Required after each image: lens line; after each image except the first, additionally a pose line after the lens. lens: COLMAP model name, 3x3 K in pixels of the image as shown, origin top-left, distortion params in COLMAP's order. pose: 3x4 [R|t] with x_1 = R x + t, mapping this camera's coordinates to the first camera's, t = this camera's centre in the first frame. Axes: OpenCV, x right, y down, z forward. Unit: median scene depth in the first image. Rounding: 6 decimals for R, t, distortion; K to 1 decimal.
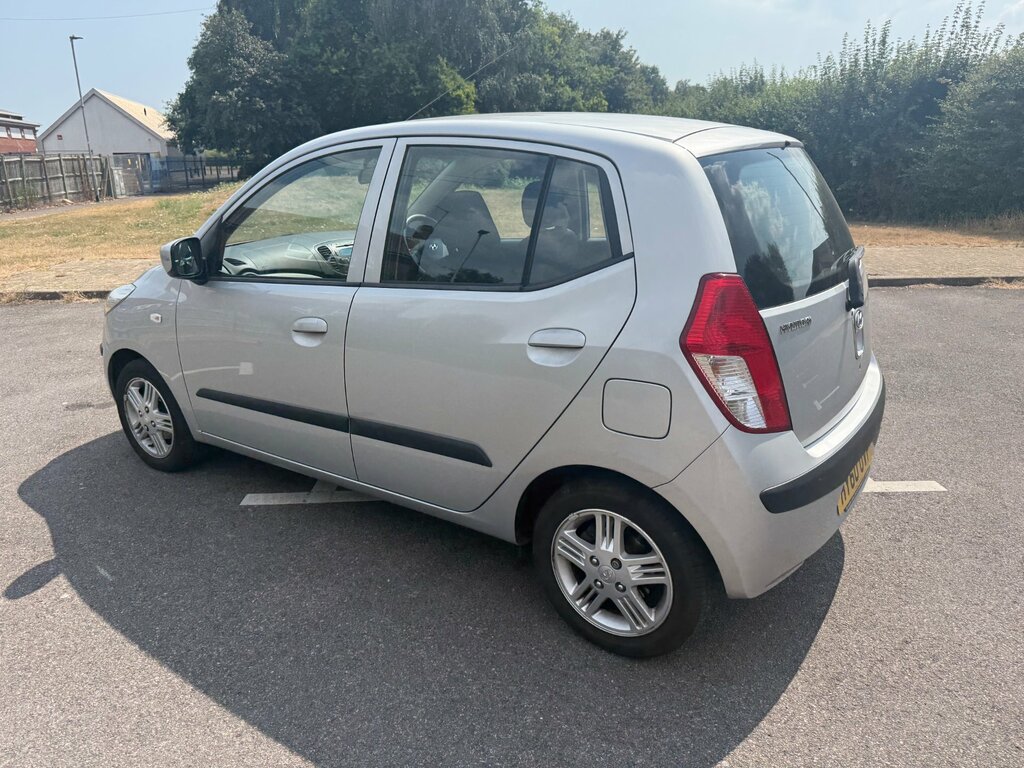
lens RADIAL K [[730.3, 0, 515.8], [0, 730.3, 382.6], [0, 0, 1]] dist [0.014602, -0.021404]
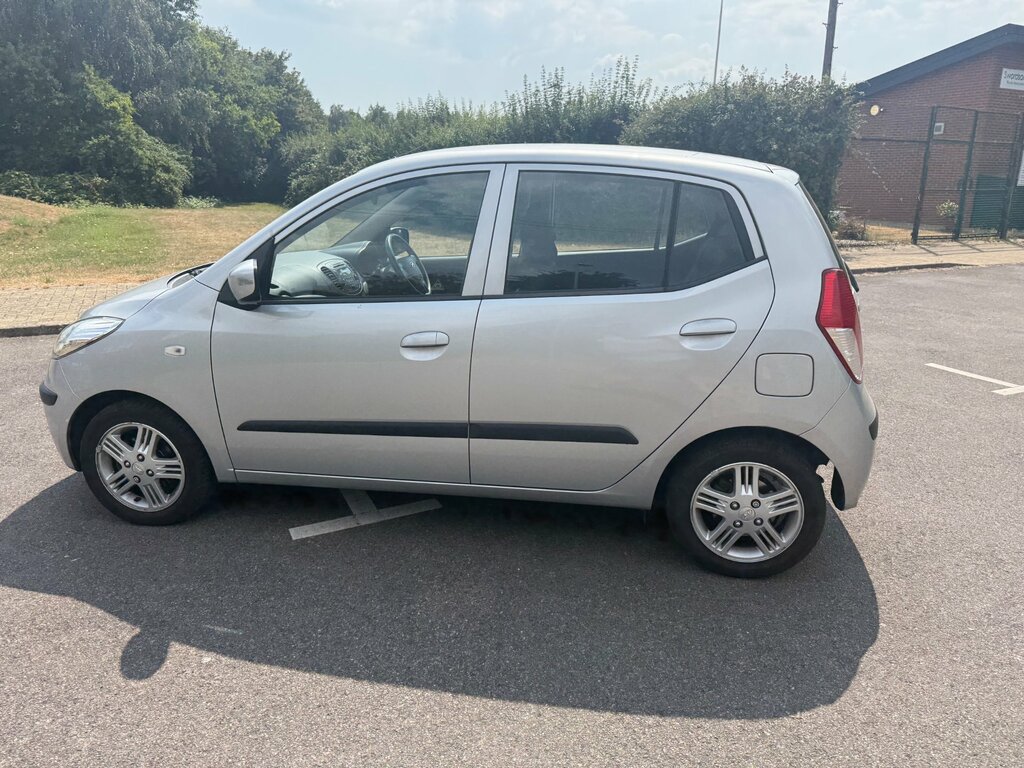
lens RADIAL K [[730.3, 0, 514.5], [0, 730.3, 374.6], [0, 0, 1]] dist [0.014602, -0.021404]
pose [[0.902832, -0.093982, 0.419598, -0.459076], [0.110270, 0.993793, -0.014673, 0.000173], [-0.415615, 0.059516, 0.907591, 0.009395]]
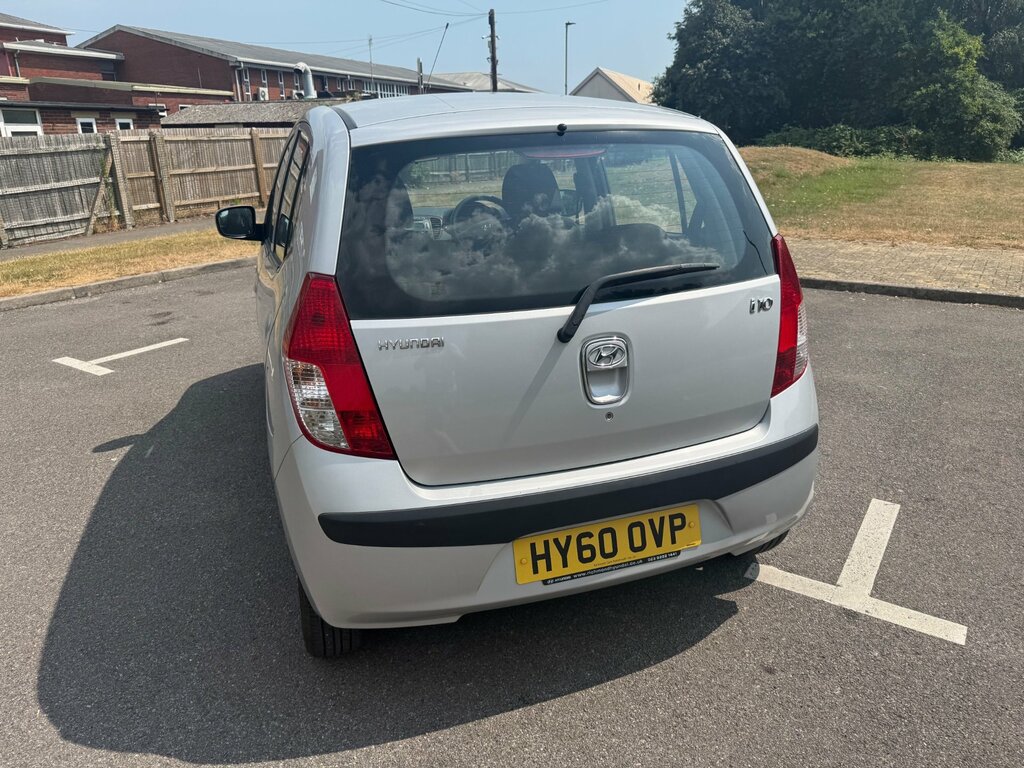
lens RADIAL K [[730.3, 0, 515.5], [0, 730.3, 379.0], [0, 0, 1]] dist [0.014602, -0.021404]
pose [[0.810178, 0.183394, -0.556756, 0.555739], [-0.165304, 0.982730, 0.083162, -0.074329], [0.562393, 0.024658, 0.826502, 0.203792]]
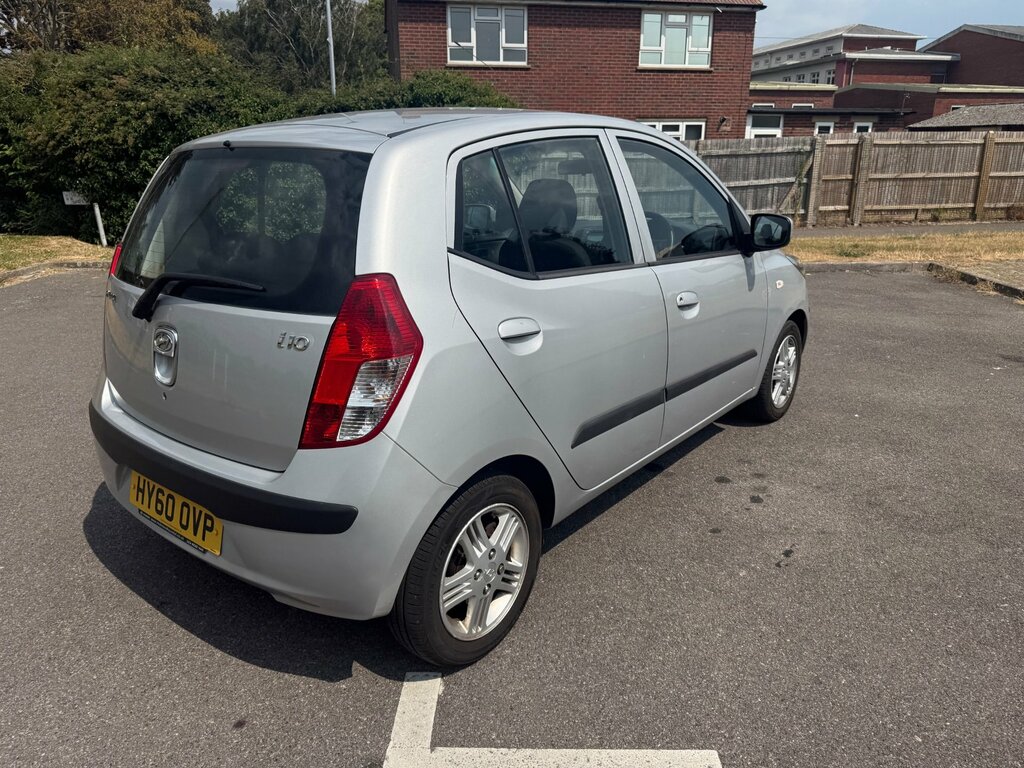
lens RADIAL K [[730.3, 0, 518.8], [0, 730.3, 377.4], [0, 0, 1]] dist [0.014602, -0.021404]
pose [[-0.064789, 0.312023, -0.947863, 0.873233], [-0.289134, 0.903244, 0.317098, -0.306865], [0.955094, 0.294604, 0.031696, 0.940130]]
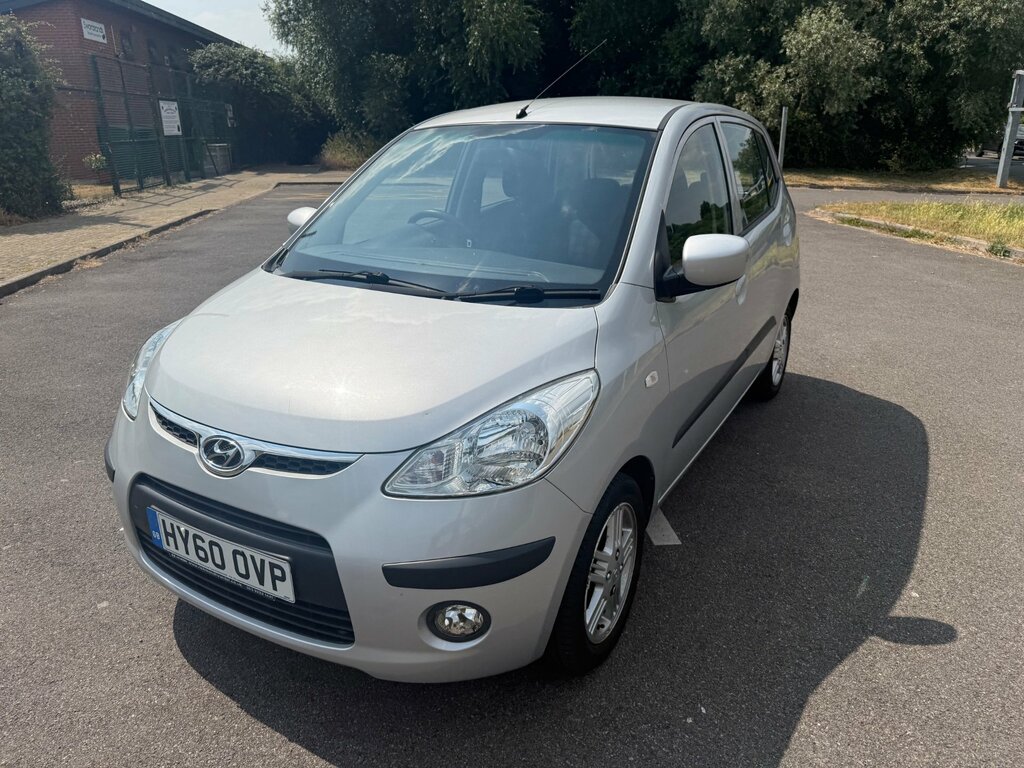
lens RADIAL K [[730.3, 0, 515.3], [0, 730.3, 381.0], [0, 0, 1]] dist [0.014602, -0.021404]
pose [[-0.085065, -0.317951, 0.944283, -1.024229], [0.311905, 0.891589, 0.328306, -0.317960], [-0.946298, 0.322454, 0.023328, 1.022750]]
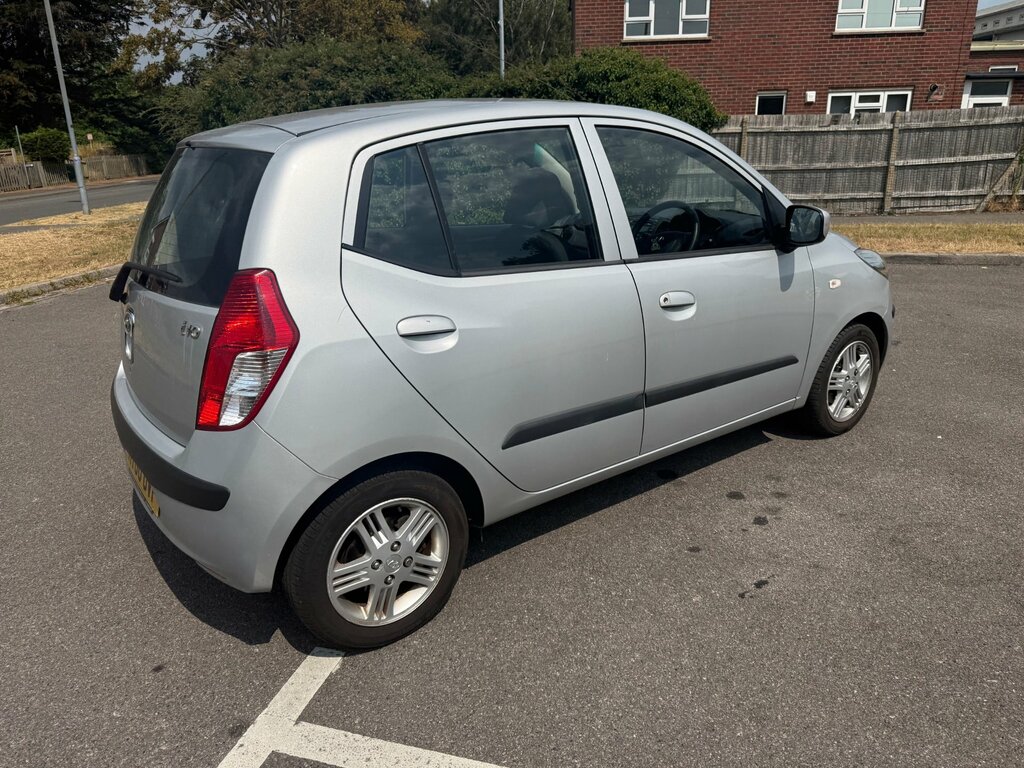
lens RADIAL K [[730.3, 0, 517.8], [0, 730.3, 379.4], [0, 0, 1]] dist [0.014602, -0.021404]
pose [[-0.323663, 0.327999, -0.887501, 0.813426], [-0.250433, 0.874842, 0.414651, -0.382594], [0.912428, 0.356467, -0.201012, 1.153767]]
